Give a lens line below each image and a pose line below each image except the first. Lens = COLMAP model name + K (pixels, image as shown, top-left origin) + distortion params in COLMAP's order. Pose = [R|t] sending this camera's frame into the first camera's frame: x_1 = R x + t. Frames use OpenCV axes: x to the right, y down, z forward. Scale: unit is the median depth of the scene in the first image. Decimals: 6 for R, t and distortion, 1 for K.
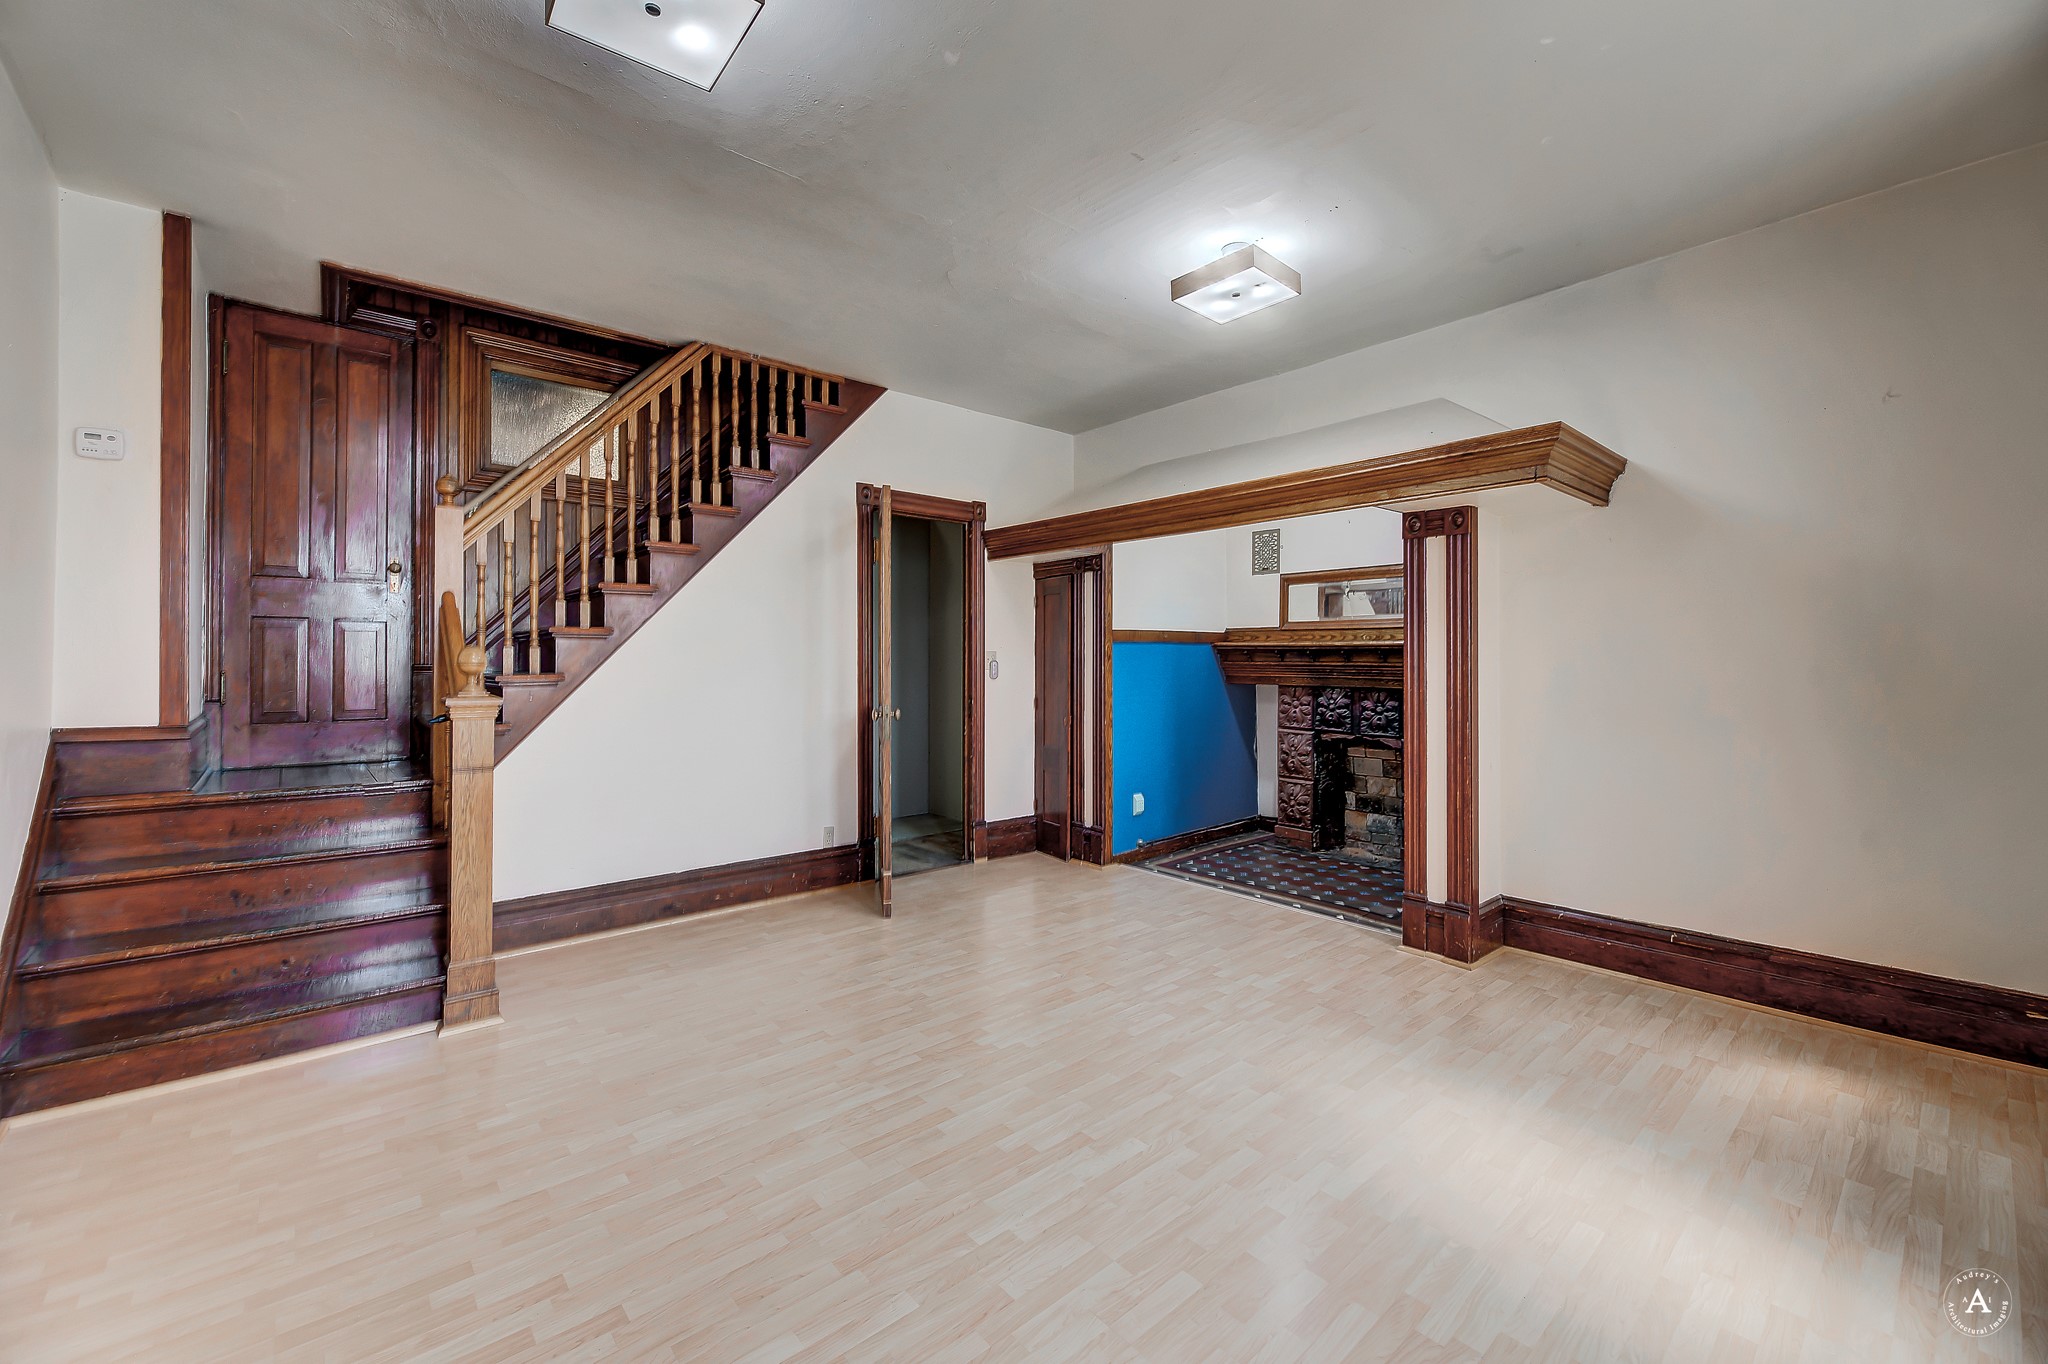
lens RADIAL K [[822.3, 0, 990.6], [0, 822.3, 645.9], [0, 0, 1]] dist [-0.000655, -0.000263]
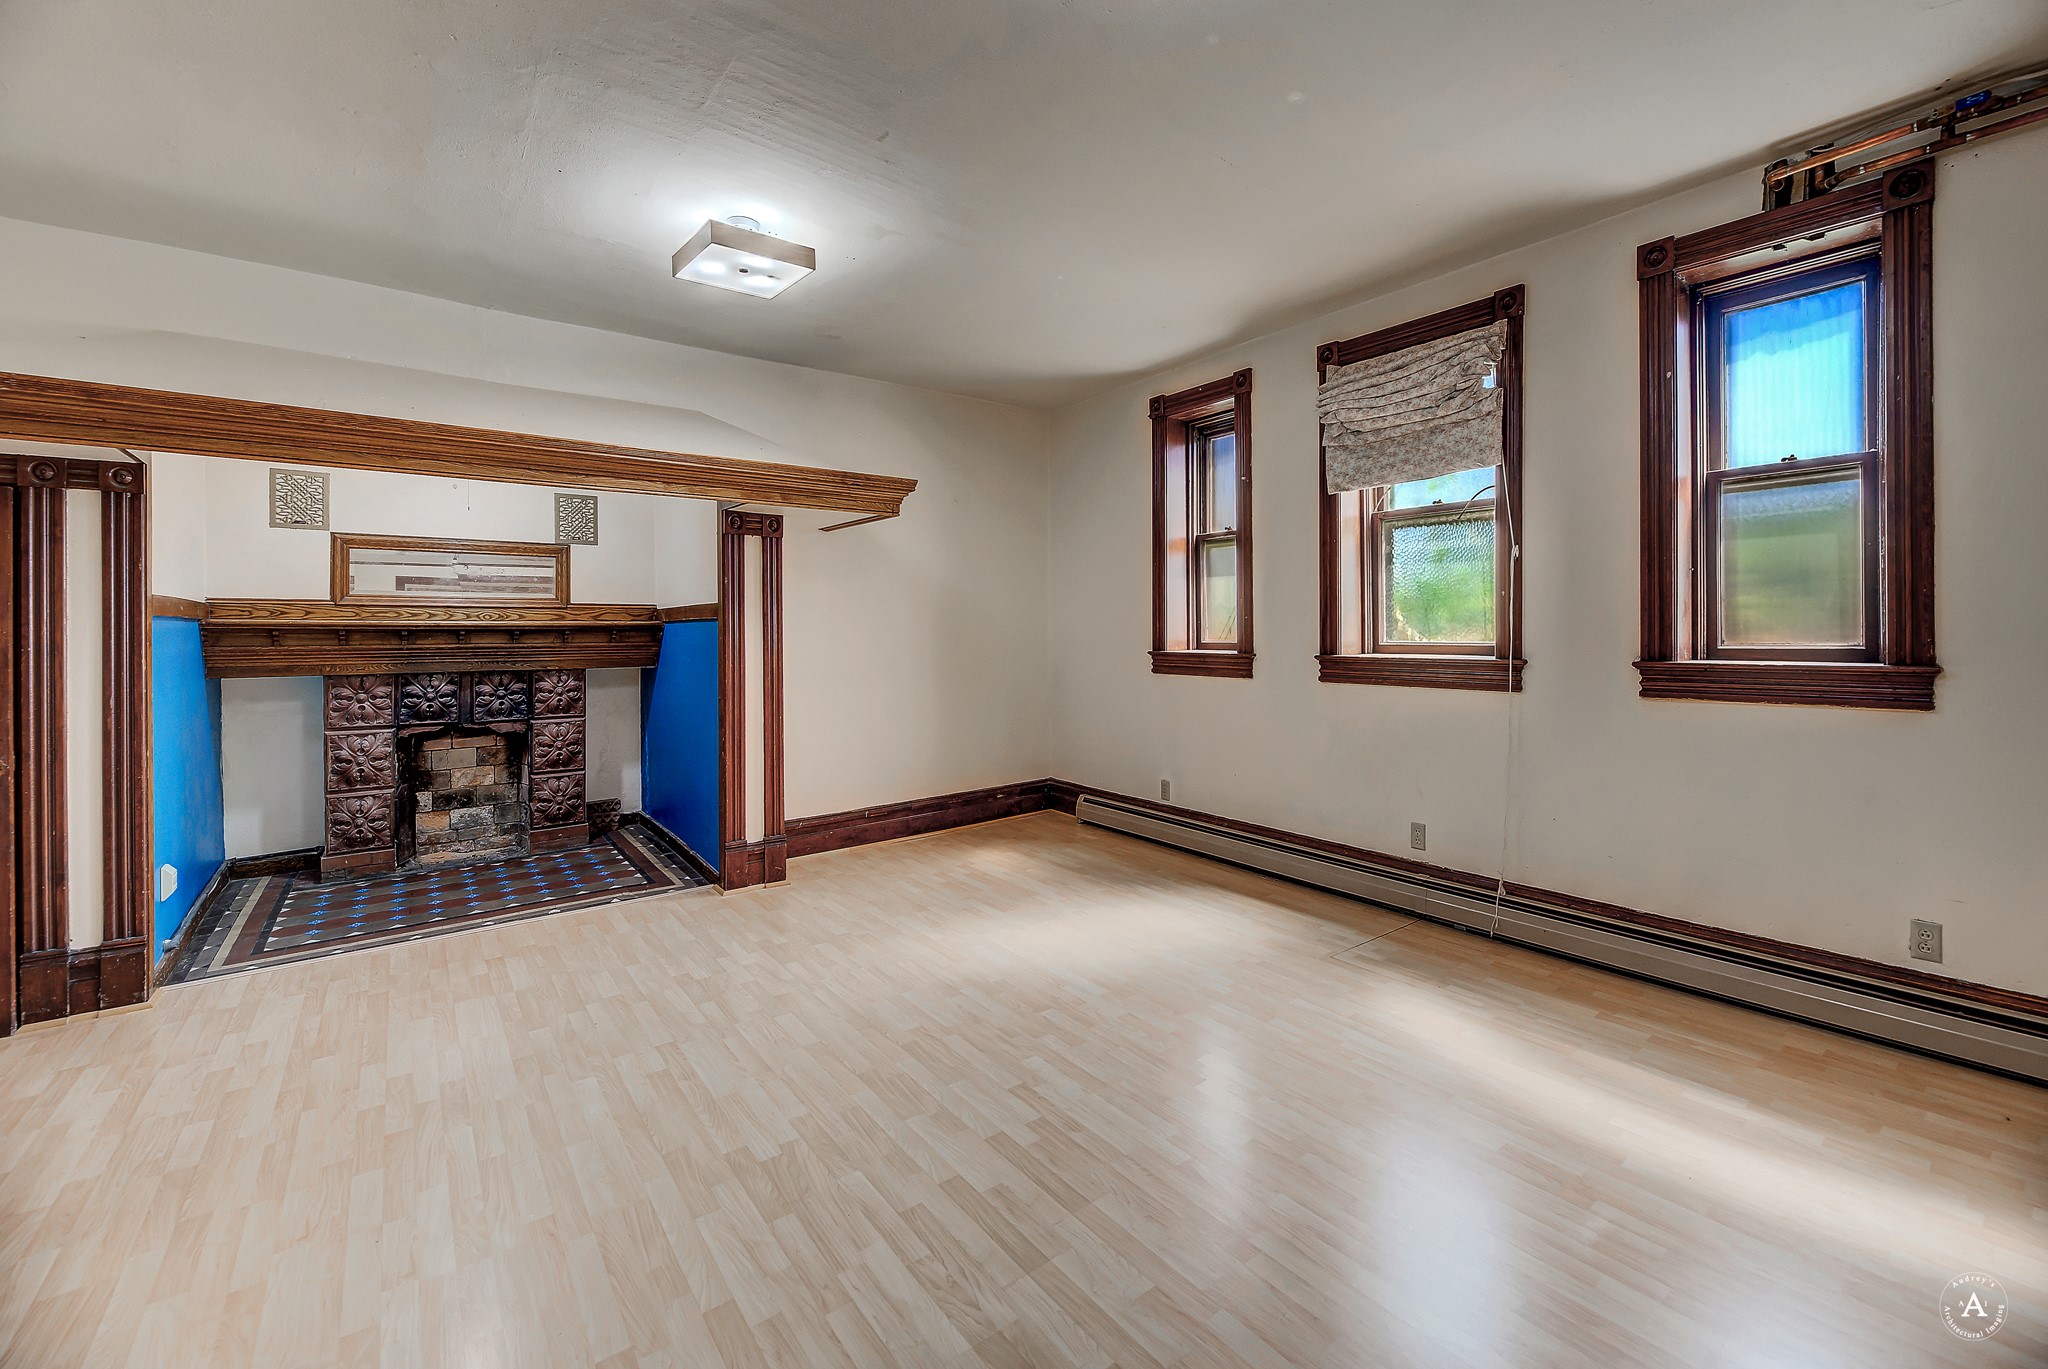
lens RADIAL K [[721.4, 0, 1022.8], [0, 721.4, 629.4], [0, 0, 1]] dist [0.000367, -0.000050]
pose [[0.114191, 0.002356, 0.993456, -0.279813], [-0.006064, 0.999980, -0.001674, 0.001521], [-0.993440, -0.005833, 0.114203, 0.304669]]
